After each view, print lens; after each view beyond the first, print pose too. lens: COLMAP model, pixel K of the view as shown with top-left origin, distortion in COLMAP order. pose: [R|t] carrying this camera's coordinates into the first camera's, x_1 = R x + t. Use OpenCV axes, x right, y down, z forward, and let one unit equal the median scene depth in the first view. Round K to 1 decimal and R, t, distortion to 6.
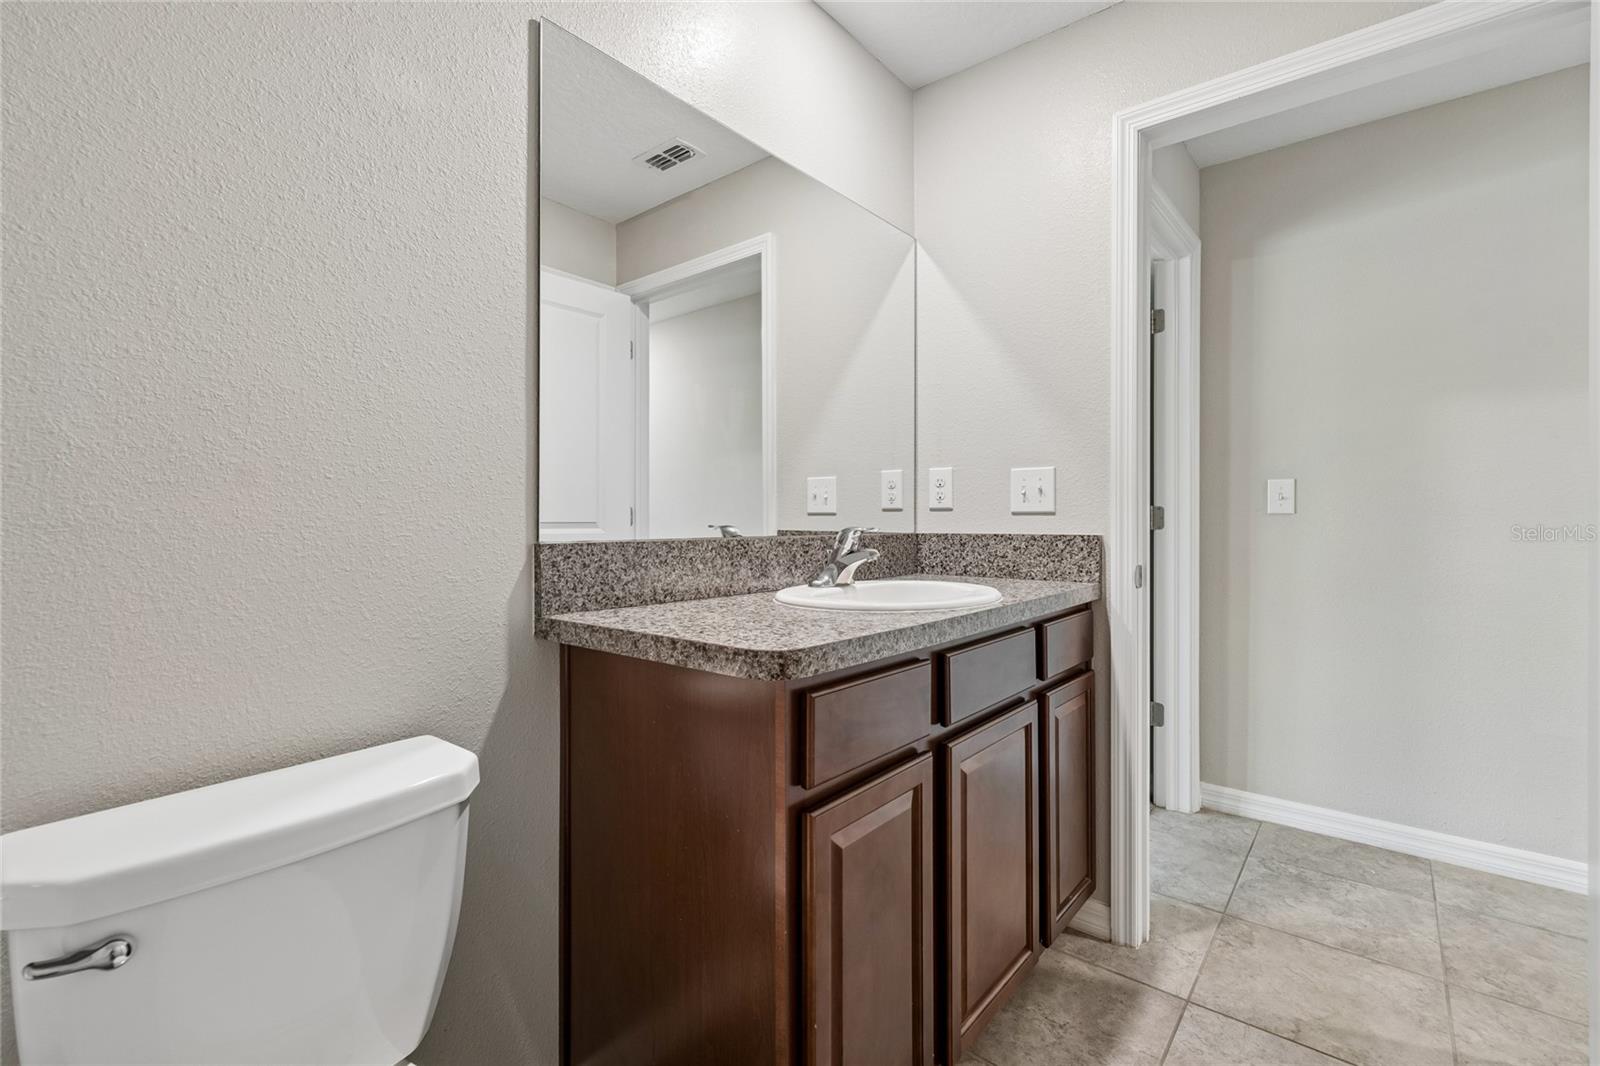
lens RADIAL K [[705.7, 0, 800.3], [0, 705.7, 522.1], [0, 0, 1]] dist [0.001744, 0.000391]
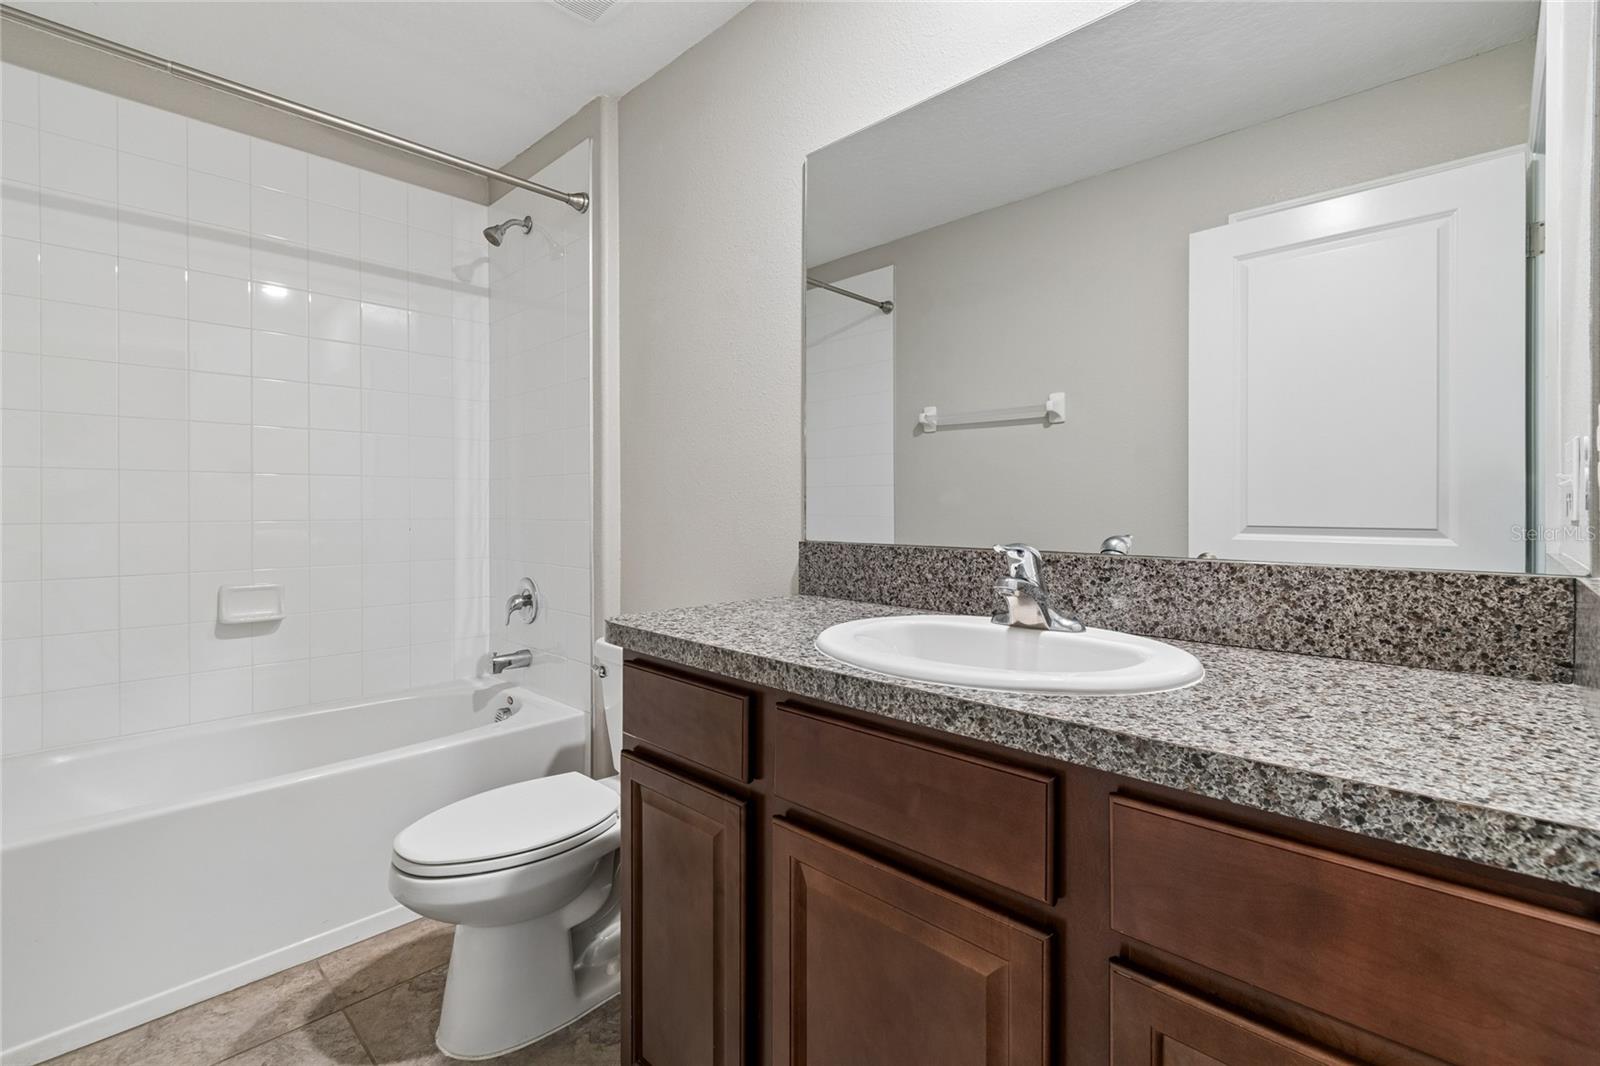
lens RADIAL K [[705.7, 0, 800.3], [0, 705.7, 522.1], [0, 0, 1]] dist [0.001744, 0.000391]
pose [[-0.074979, 0.016404, -0.997050, 0.889692], [-0.005877, 0.999840, 0.016891, -0.026792], [0.997168, 0.007126, -0.074871, 0.977875]]
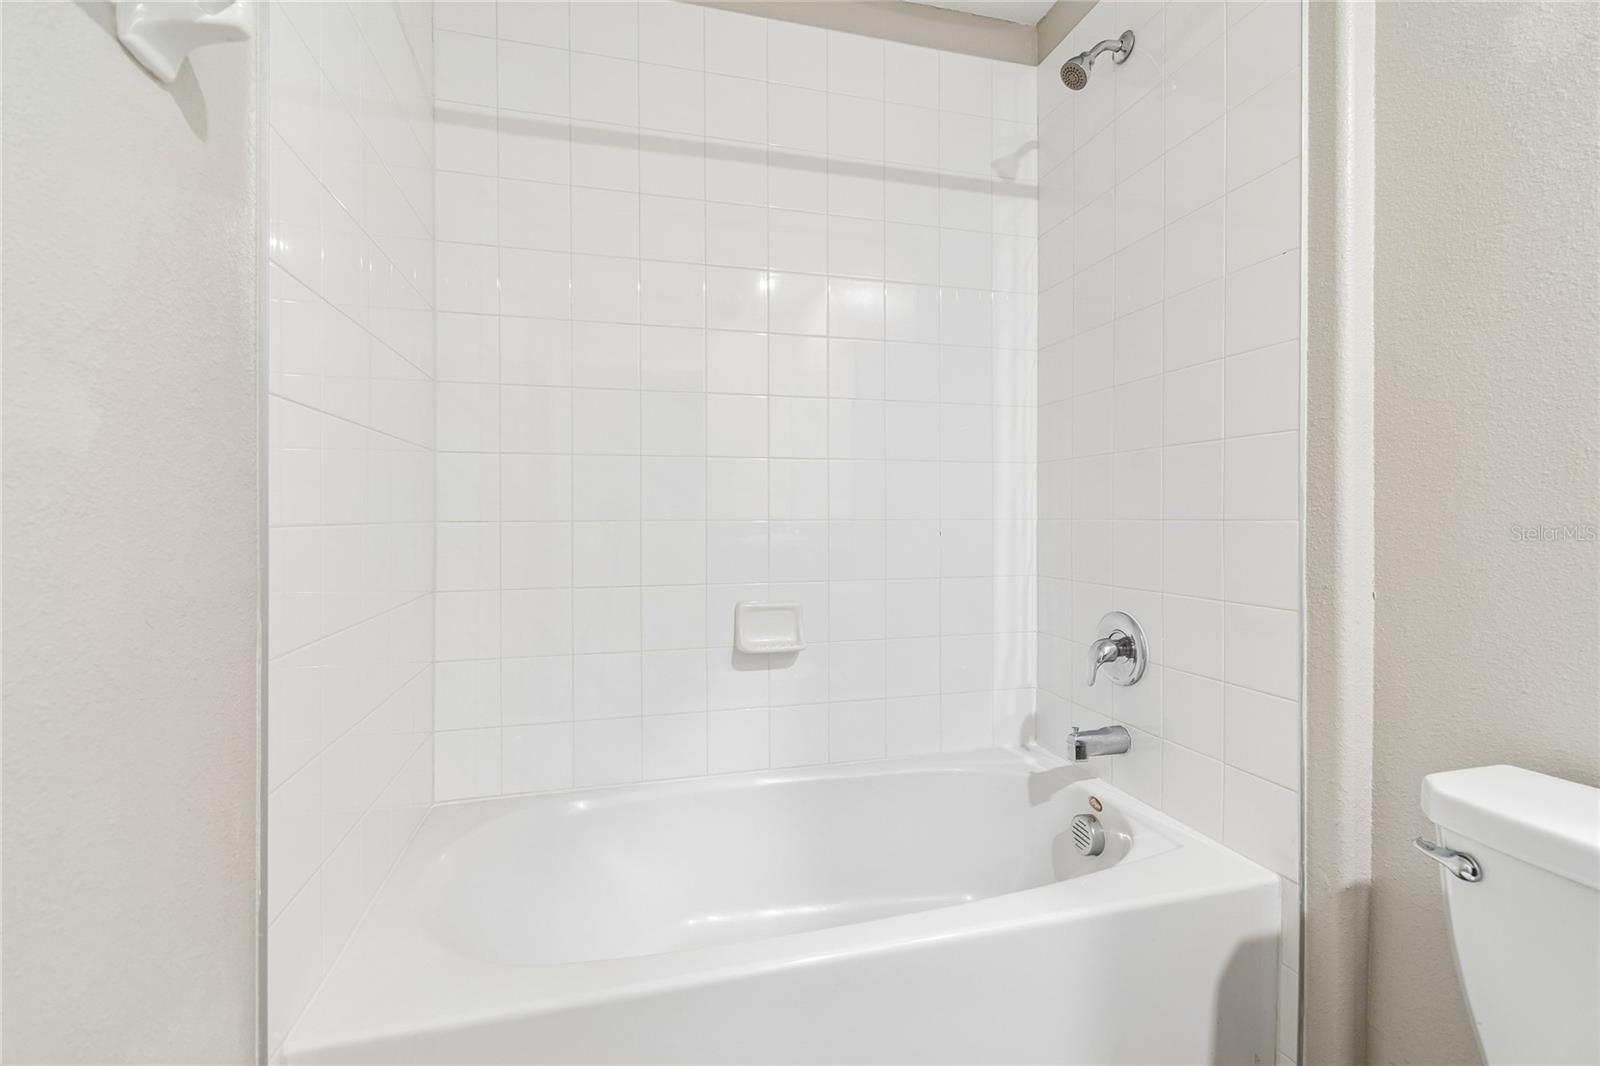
lens RADIAL K [[694.4, 0, 795.7], [0, 694.4, 527.6], [0, 0, 1]] dist [0.001846, 0.000273]
pose [[-0.593634, 0.017200, -0.804551, 0.364581], [0.004552, 0.999827, 0.018016, -0.008275], [0.804722, 0.007033, -0.593610, 0.405137]]
